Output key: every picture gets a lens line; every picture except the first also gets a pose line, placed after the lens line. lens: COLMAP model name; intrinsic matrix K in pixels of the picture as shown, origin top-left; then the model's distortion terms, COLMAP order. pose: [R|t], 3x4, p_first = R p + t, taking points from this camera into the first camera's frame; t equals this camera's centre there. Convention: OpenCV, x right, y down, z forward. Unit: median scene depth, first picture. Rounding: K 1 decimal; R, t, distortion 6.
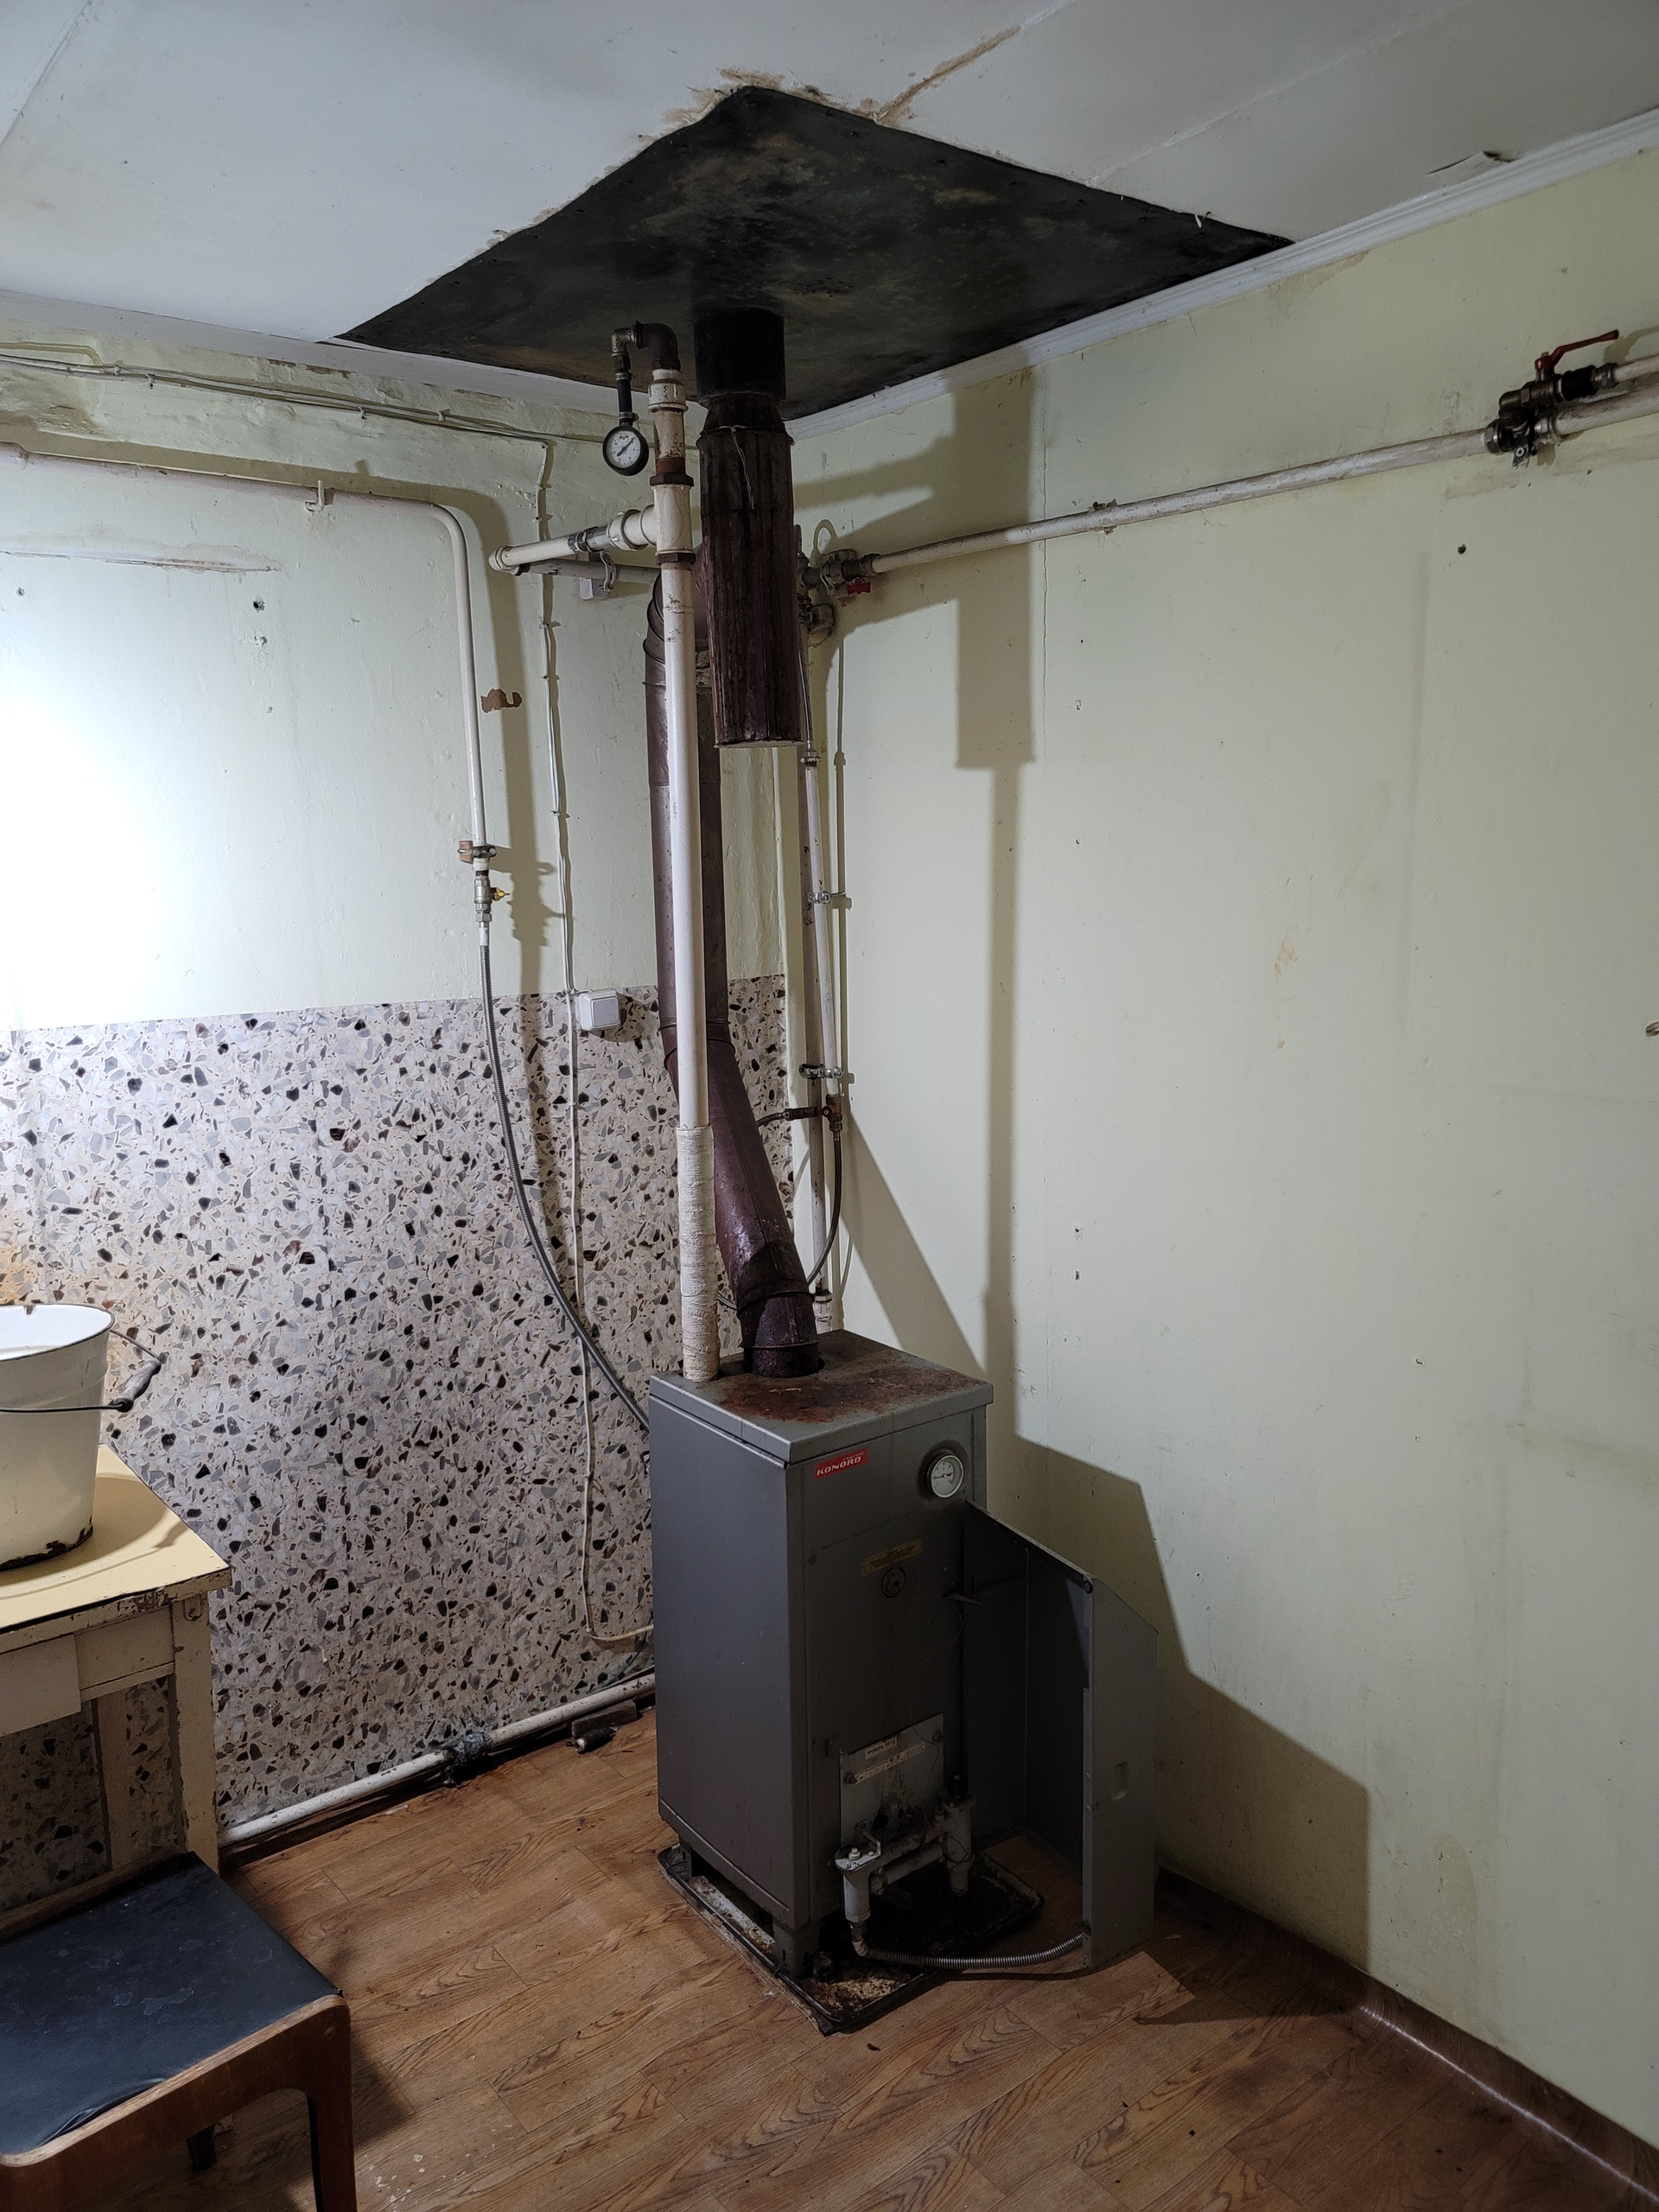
lens RADIAL K [[1623.3, 0, 838.0], [0, 1623.3, 1117.1], [0, 0, 1]] dist [0.084167, -0.069331]
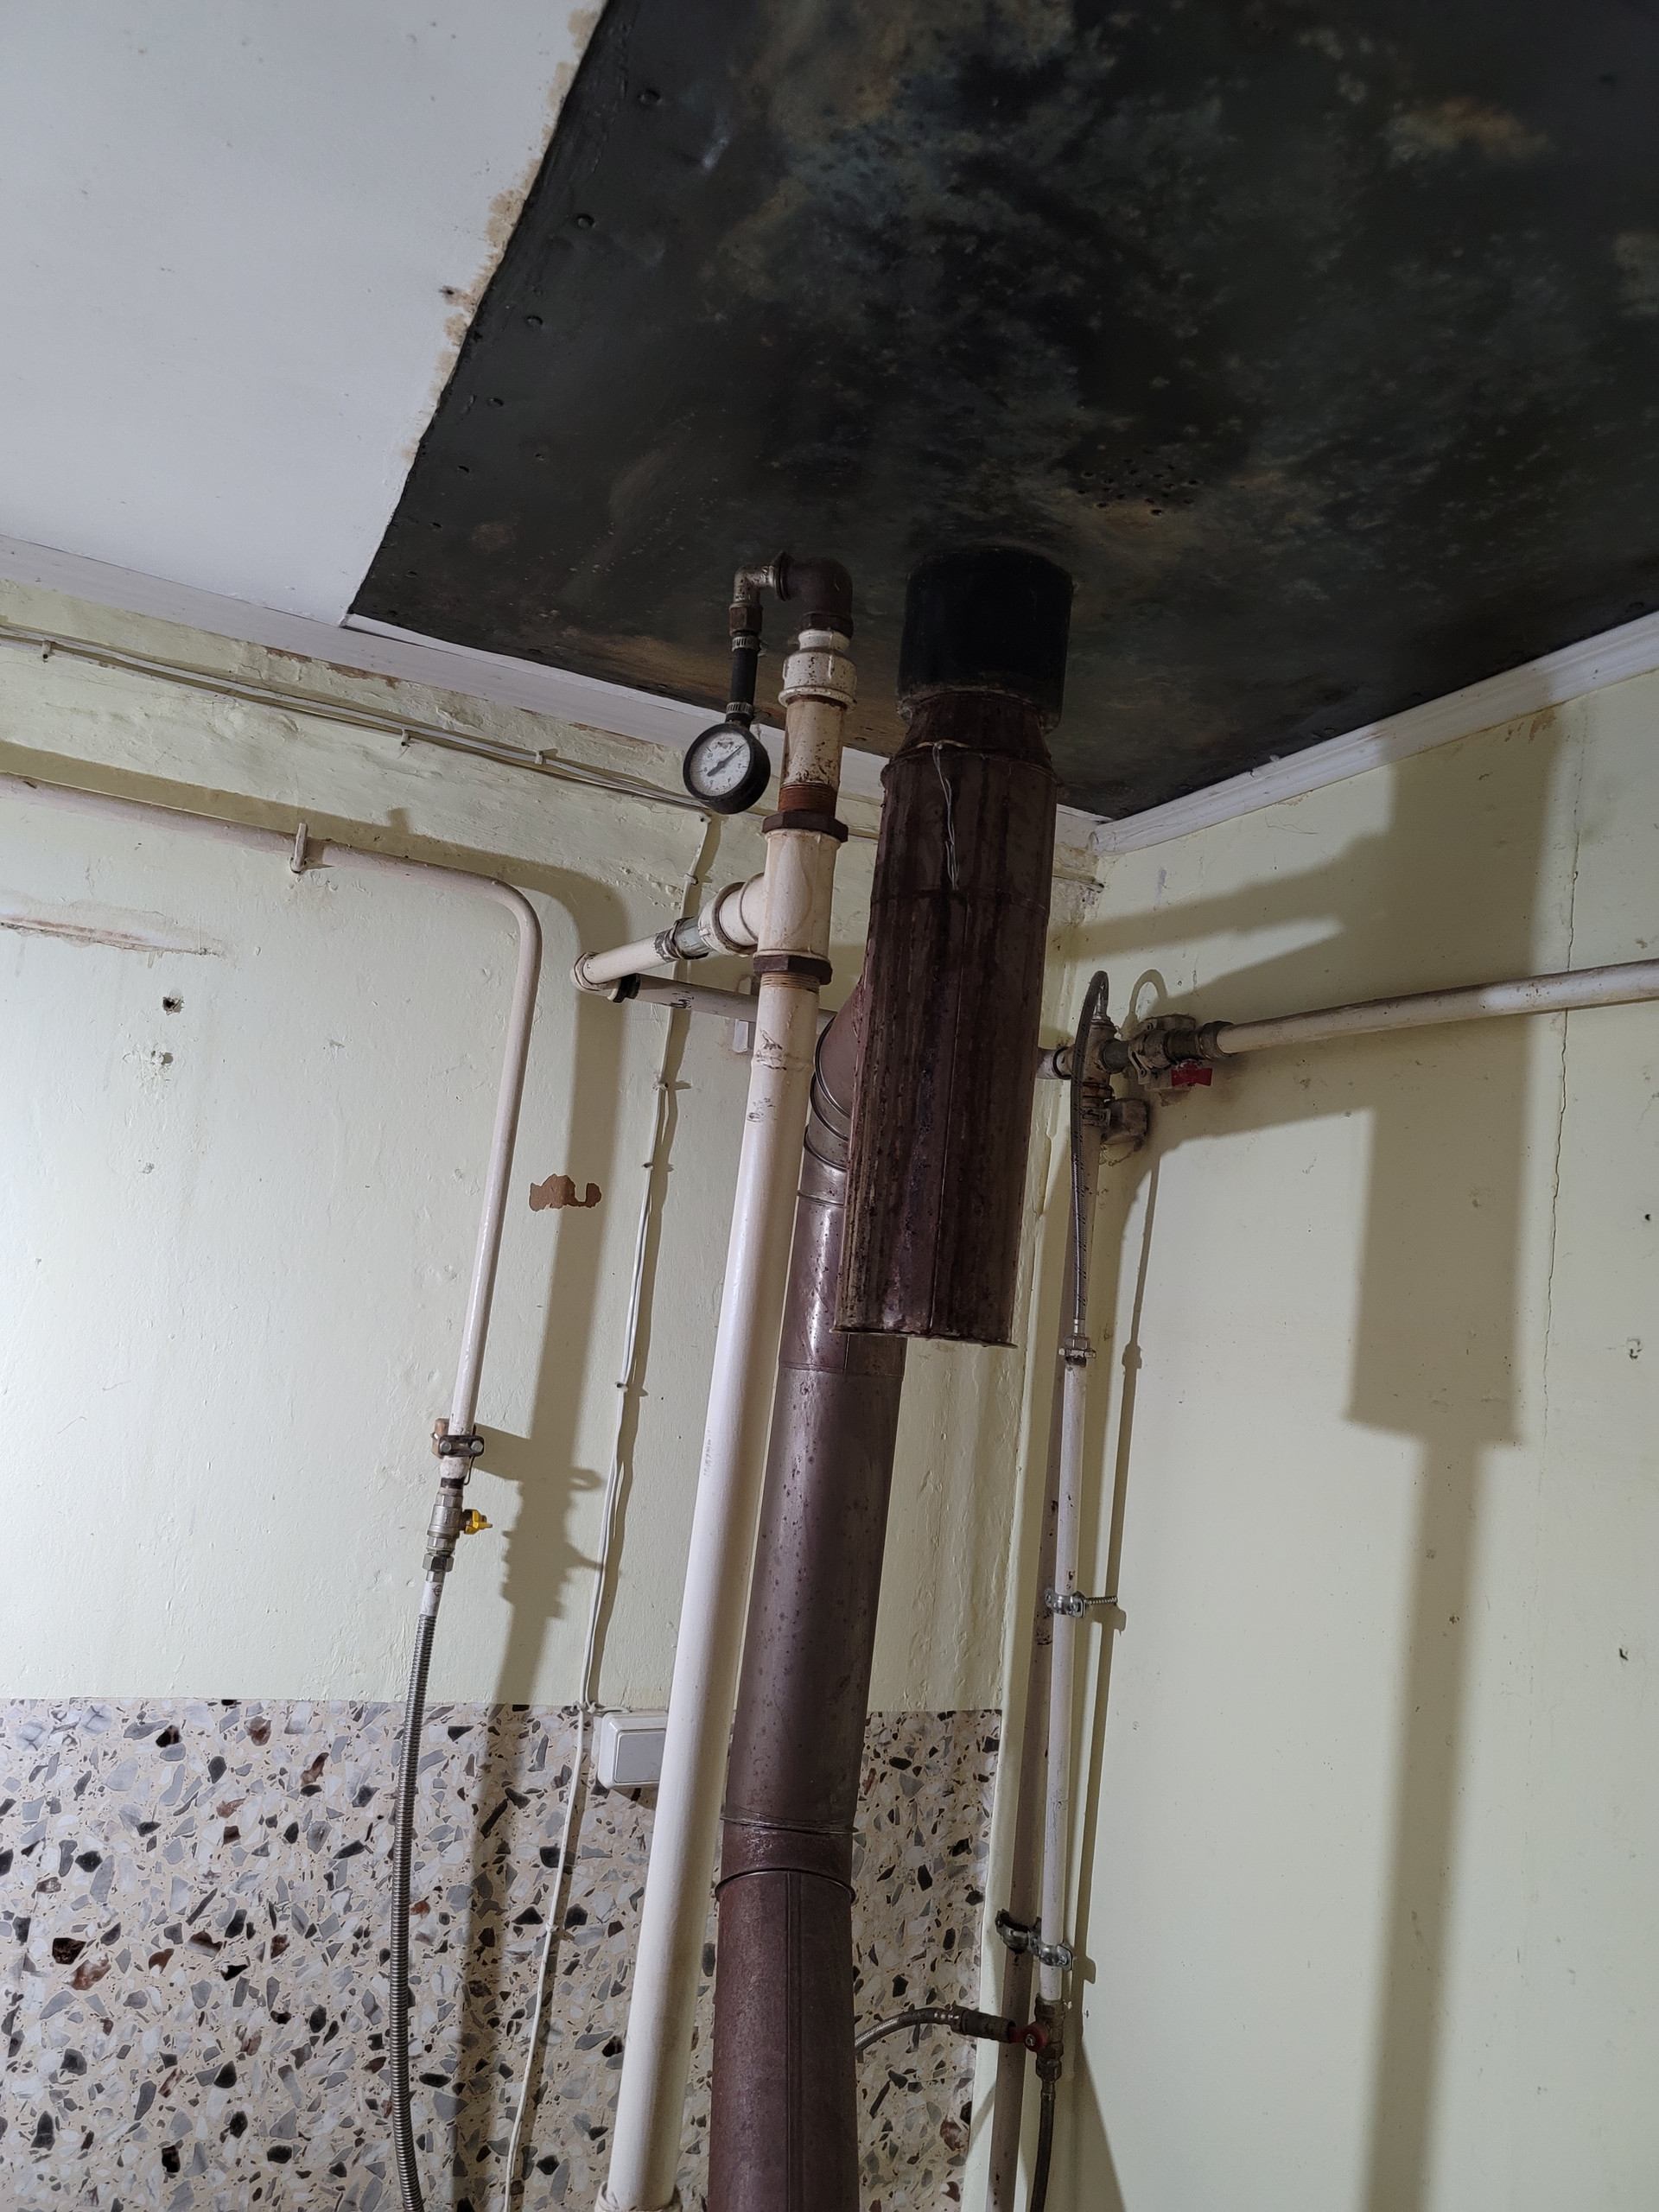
lens RADIAL K [[1623.3, 0, 838.0], [0, 1623.3, 1117.1], [0, 0, 1]] dist [0.084167, -0.069331]
pose [[0.964048, 0.101779, -0.245462, 0.038880], [-0.170126, 0.946007, -0.275912, -0.145240], [0.204127, 0.307752, 0.929312, 0.496567]]
